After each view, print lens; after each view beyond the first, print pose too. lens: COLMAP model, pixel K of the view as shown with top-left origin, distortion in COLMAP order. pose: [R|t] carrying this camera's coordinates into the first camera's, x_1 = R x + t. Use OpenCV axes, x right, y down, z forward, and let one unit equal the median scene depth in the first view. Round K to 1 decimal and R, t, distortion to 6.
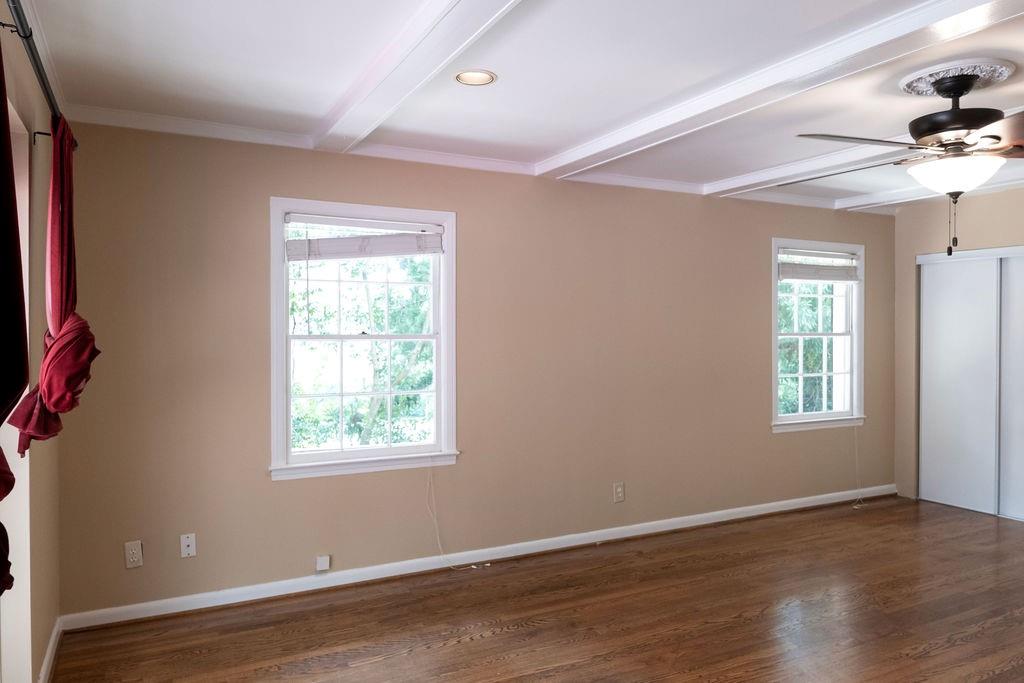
lens RADIAL K [[713.0, 0, 516.0], [0, 713.0, 343.4], [0, 0, 1]] dist [0.019248, -0.034767]
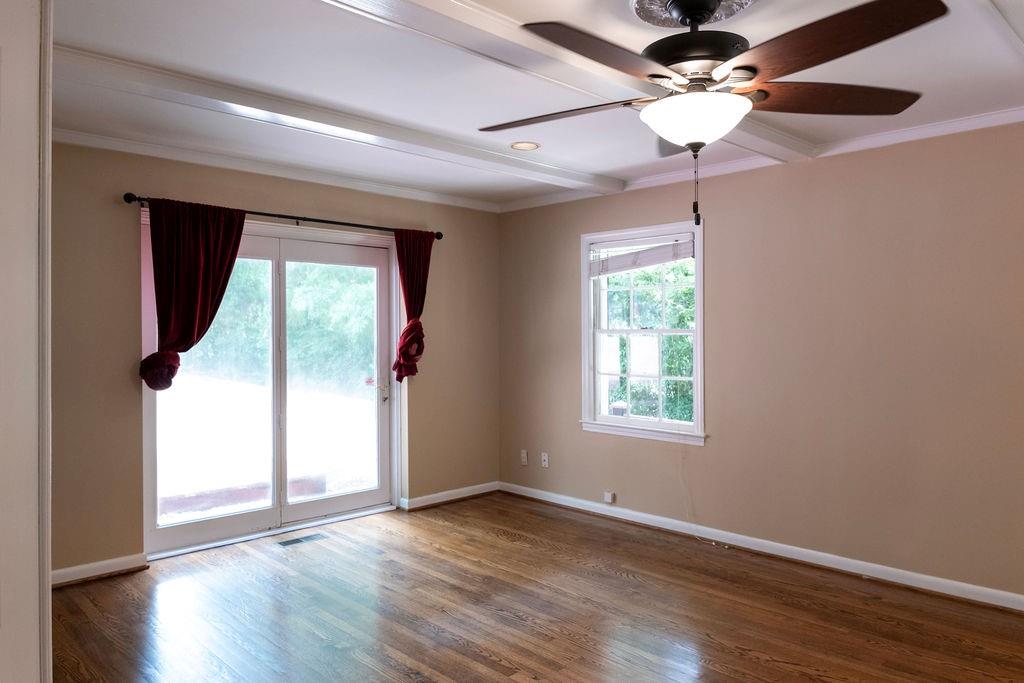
lens RADIAL K [[713.0, 0, 507.2], [0, 713.0, 345.9], [0, 0, 1]] dist [0.019248, -0.034767]
pose [[0.278384, 0.020168, -0.960258, 0.906090], [-0.016870, 0.999728, 0.016107, 0.000954], [0.960322, 0.011715, 0.278649, 0.402213]]
